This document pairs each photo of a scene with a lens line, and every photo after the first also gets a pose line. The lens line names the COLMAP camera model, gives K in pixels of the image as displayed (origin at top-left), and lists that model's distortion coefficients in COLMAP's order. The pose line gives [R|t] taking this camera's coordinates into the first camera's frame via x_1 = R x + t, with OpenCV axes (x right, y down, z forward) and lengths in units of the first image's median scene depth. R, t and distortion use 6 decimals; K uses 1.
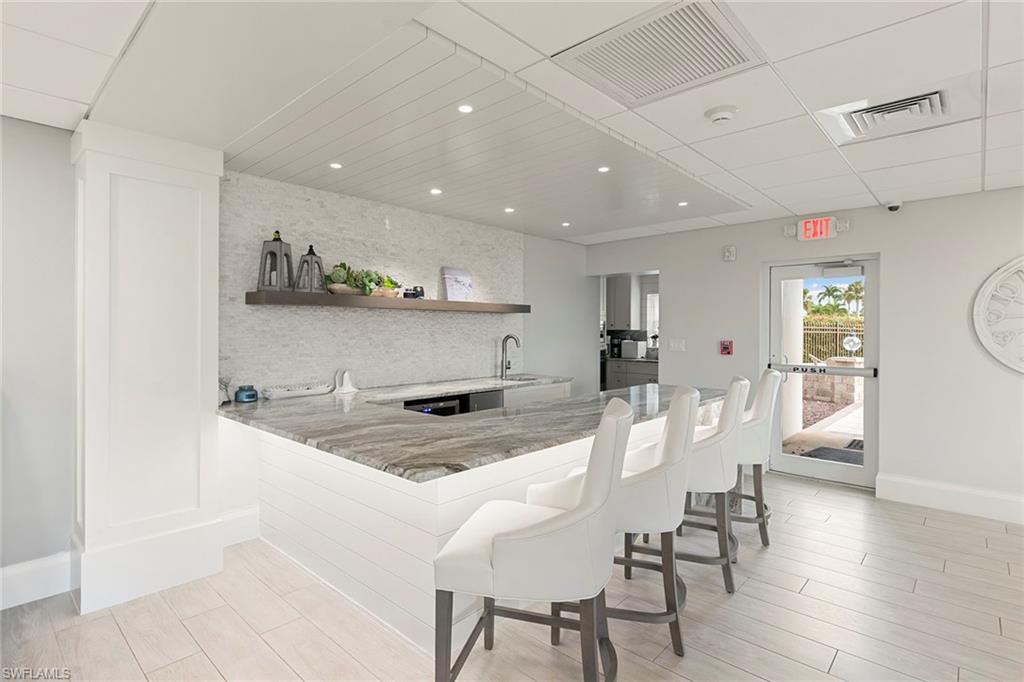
lens RADIAL K [[509.9, 0, 496.0], [0, 509.9, 327.8], [0, 0, 1]] dist [-0.001209, 0.000050]
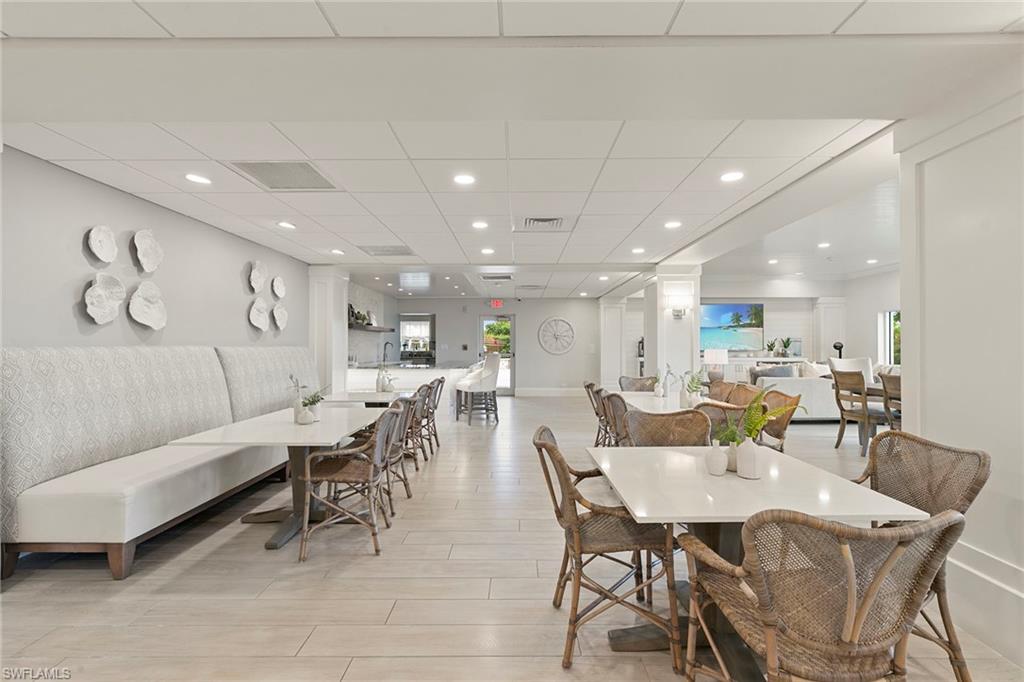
lens RADIAL K [[465.3, 0, 515.5], [0, 465.3, 341.7], [0, 0, 1]] dist [0.003089, 0.000251]
pose [[0.732048, 0.003583, 0.681244, -0.960094], [-0.000593, 0.999989, -0.004621, 0.023805], [-0.681253, 0.002979, 0.732042, -0.862619]]
